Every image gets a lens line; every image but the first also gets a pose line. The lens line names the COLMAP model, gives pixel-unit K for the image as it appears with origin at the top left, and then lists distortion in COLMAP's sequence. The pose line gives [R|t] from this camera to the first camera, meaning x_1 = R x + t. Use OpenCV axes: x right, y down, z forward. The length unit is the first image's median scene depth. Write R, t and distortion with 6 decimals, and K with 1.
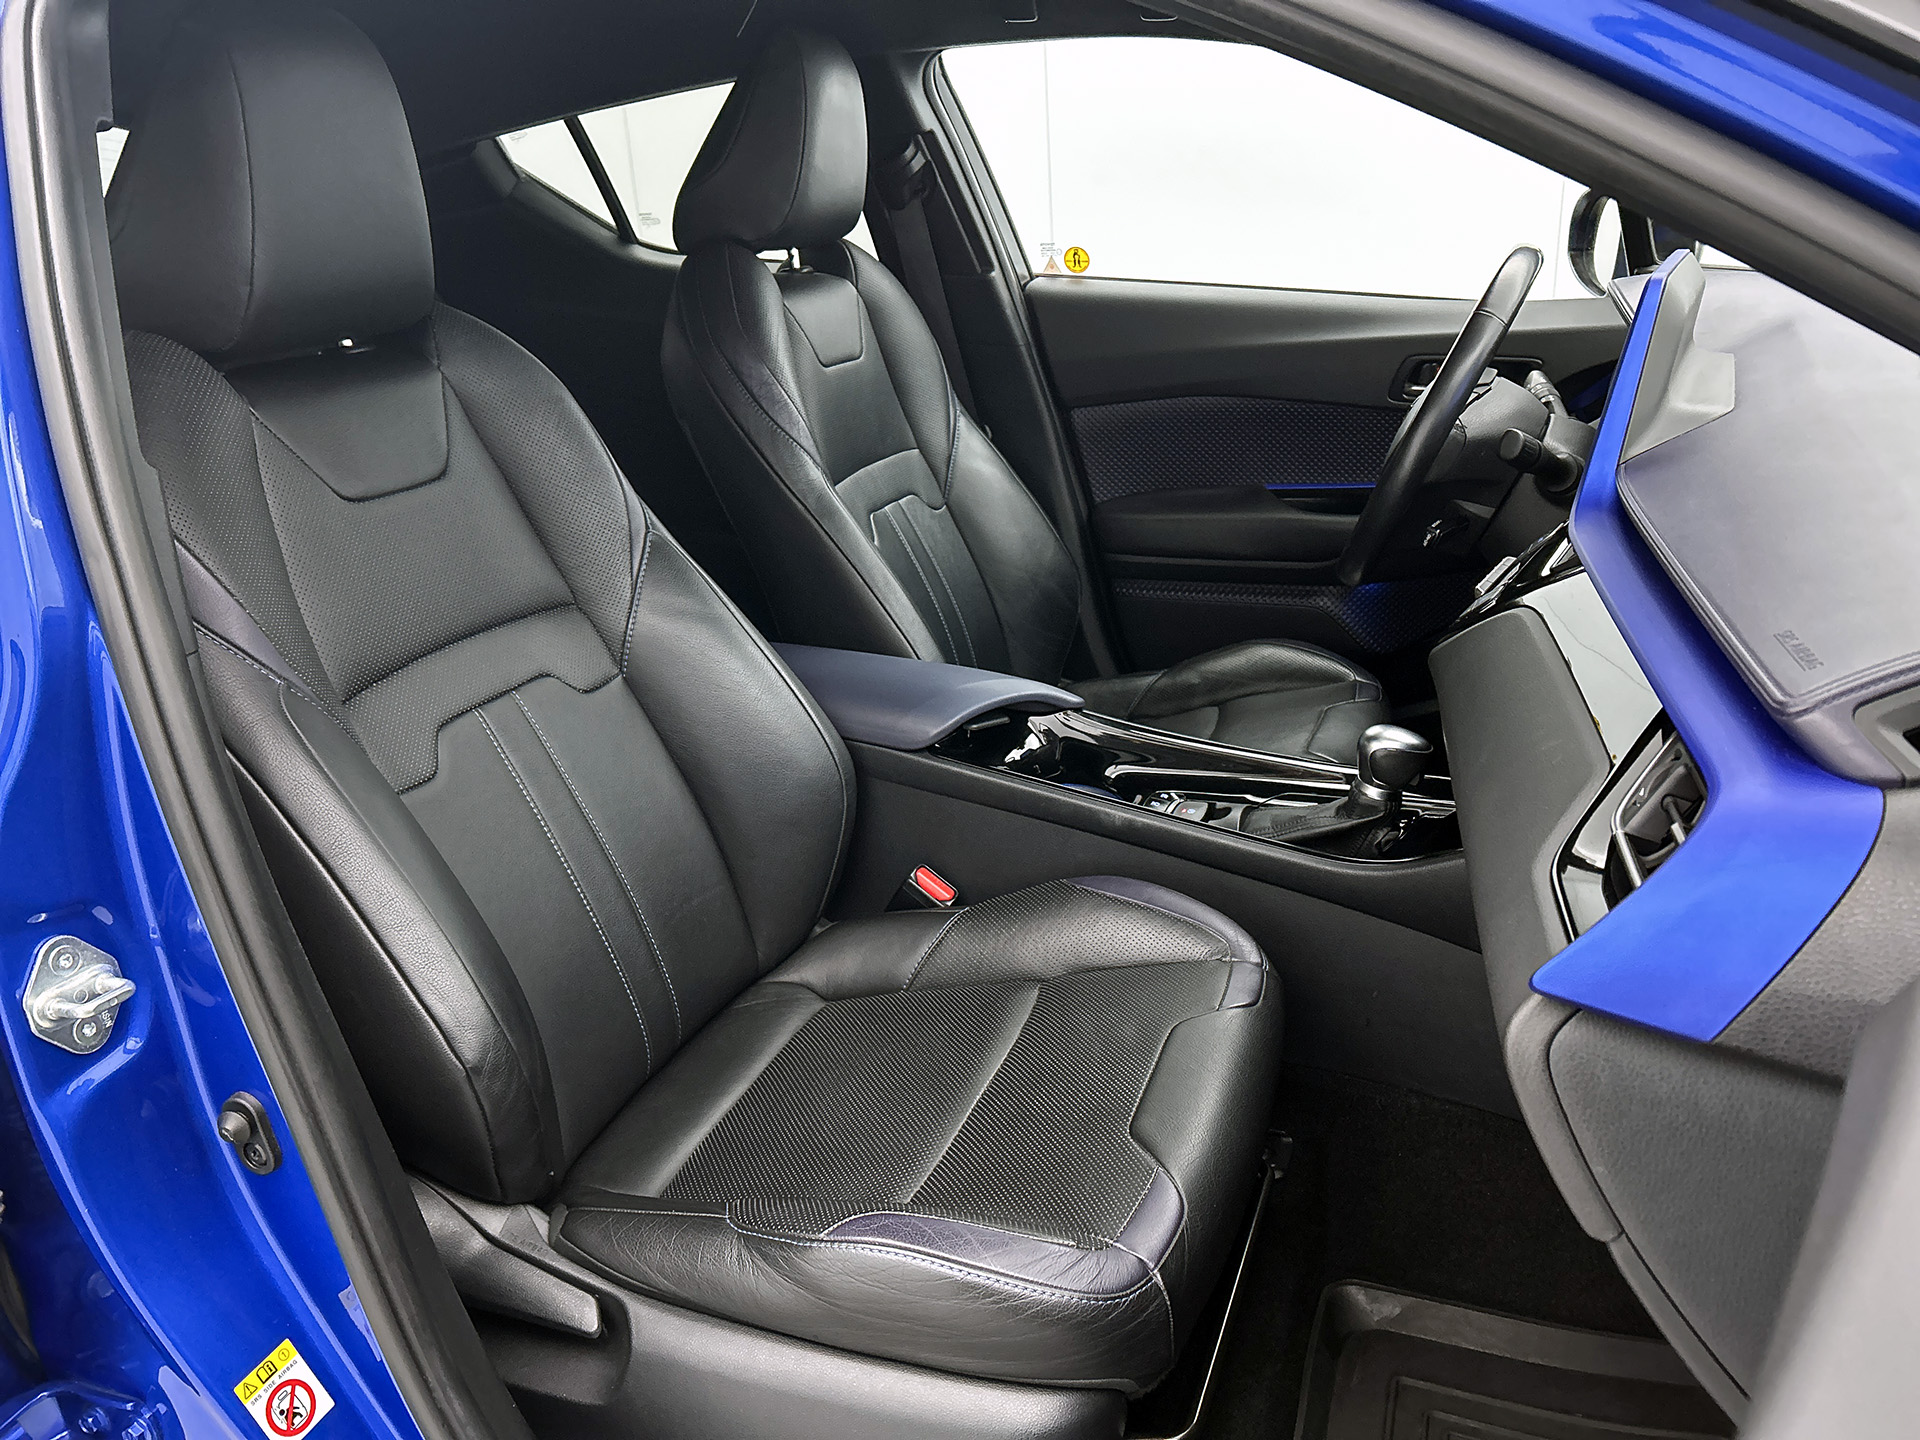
lens RADIAL K [[1374.9, 0, 960.0], [0, 1374.9, 720.0], [0, 0, 1]] dist [0.002694, -0.048636]
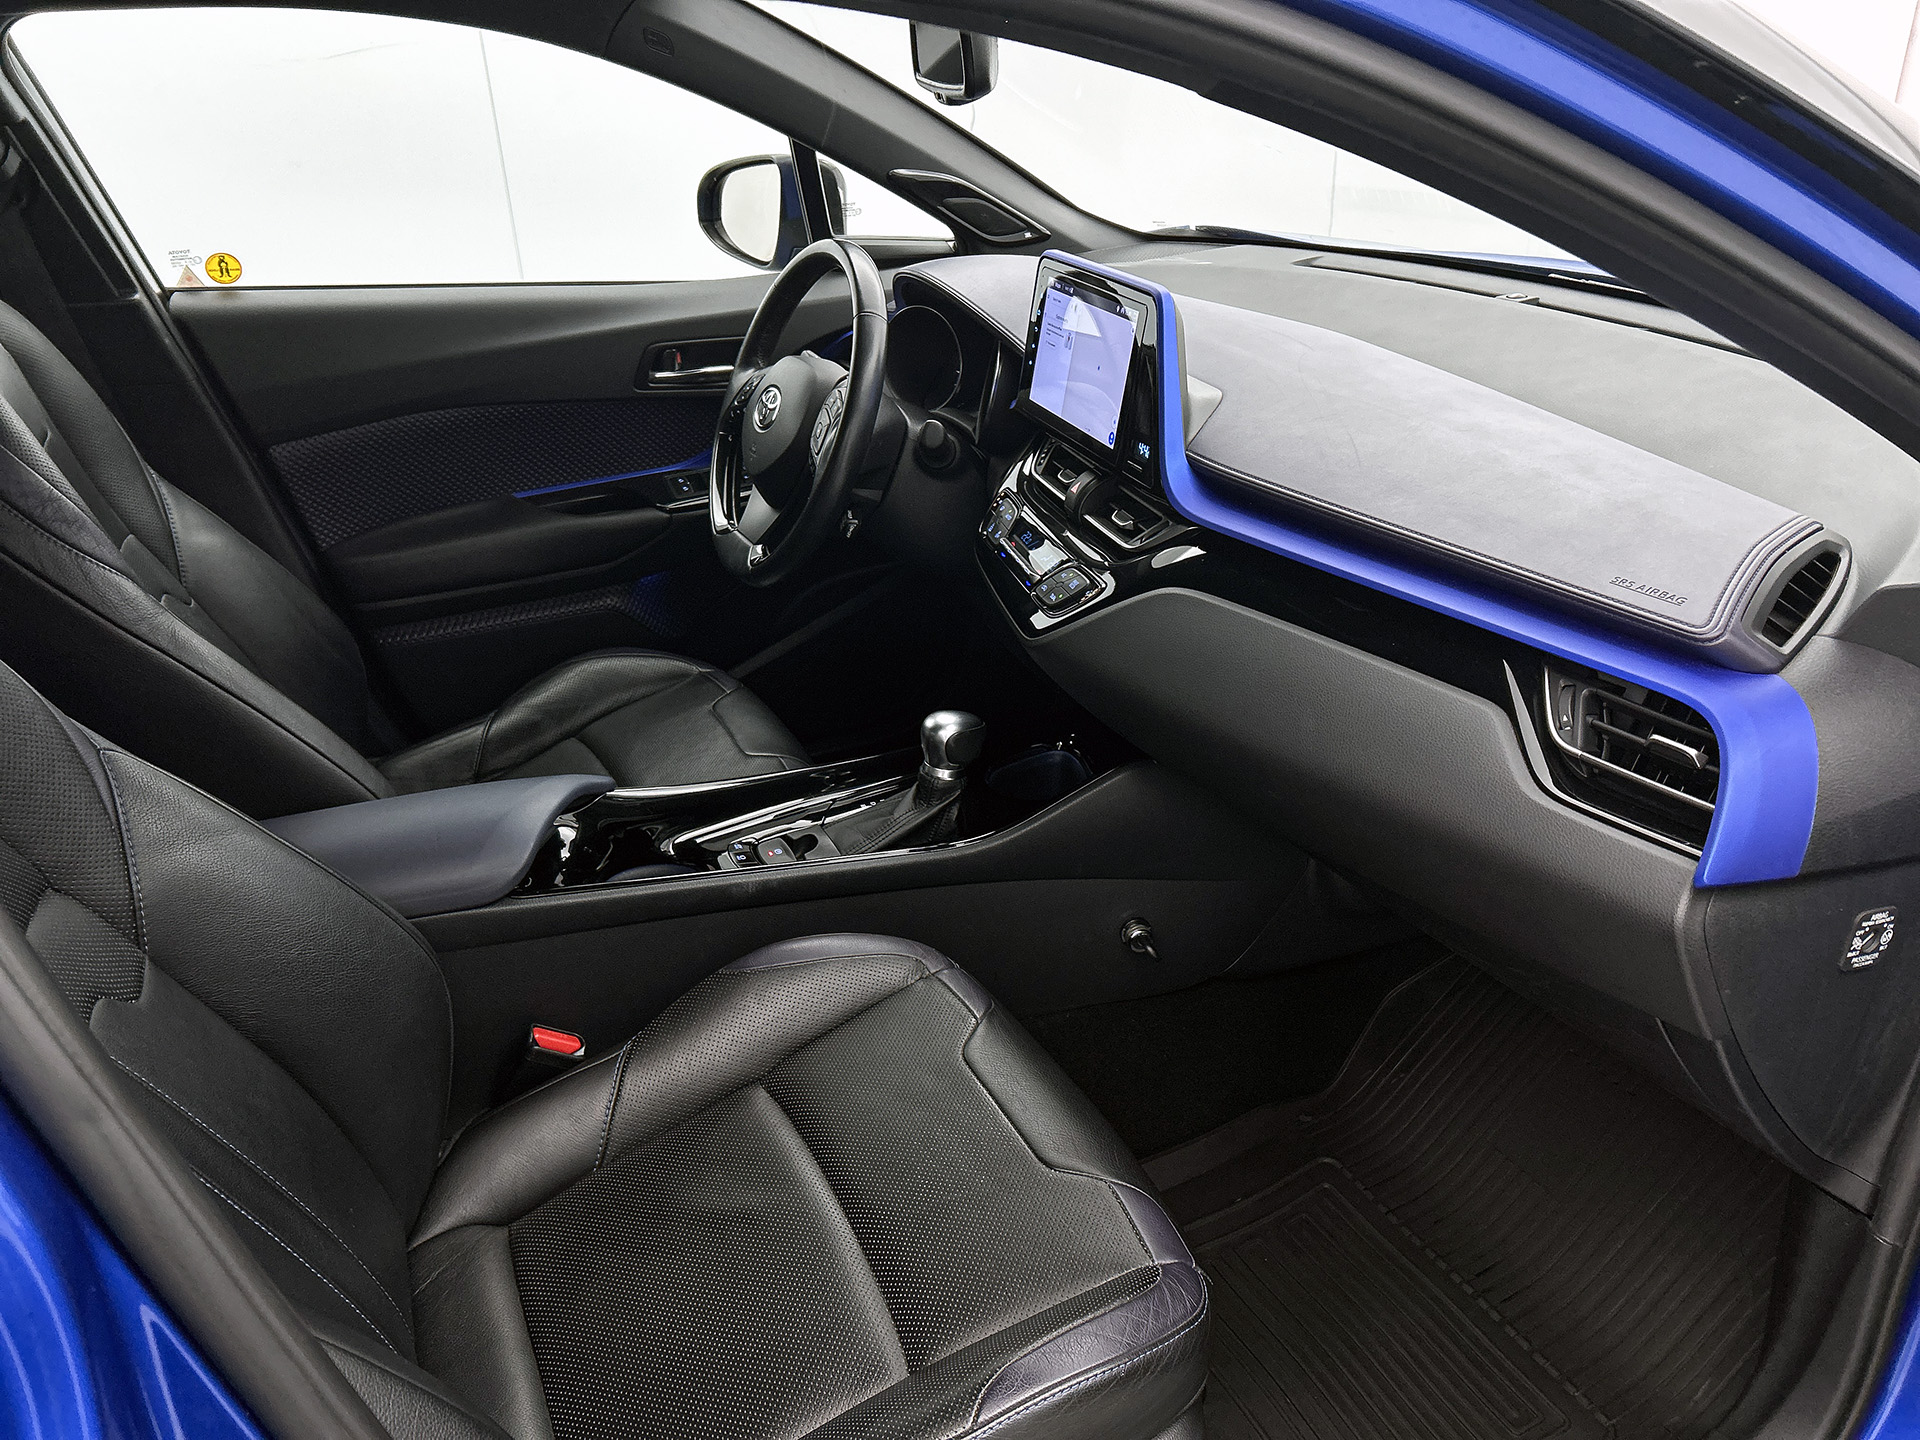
lens RADIAL K [[1374.9, 0, 960.0], [0, 1374.9, 720.0], [0, 0, 1]] dist [0.002694, -0.048636]
pose [[0.689903, -0.287694, 0.664279, -0.232277], [0.254674, 0.955433, 0.149293, -0.087380], [-0.677625, 0.066177, 0.732424, 0.123484]]
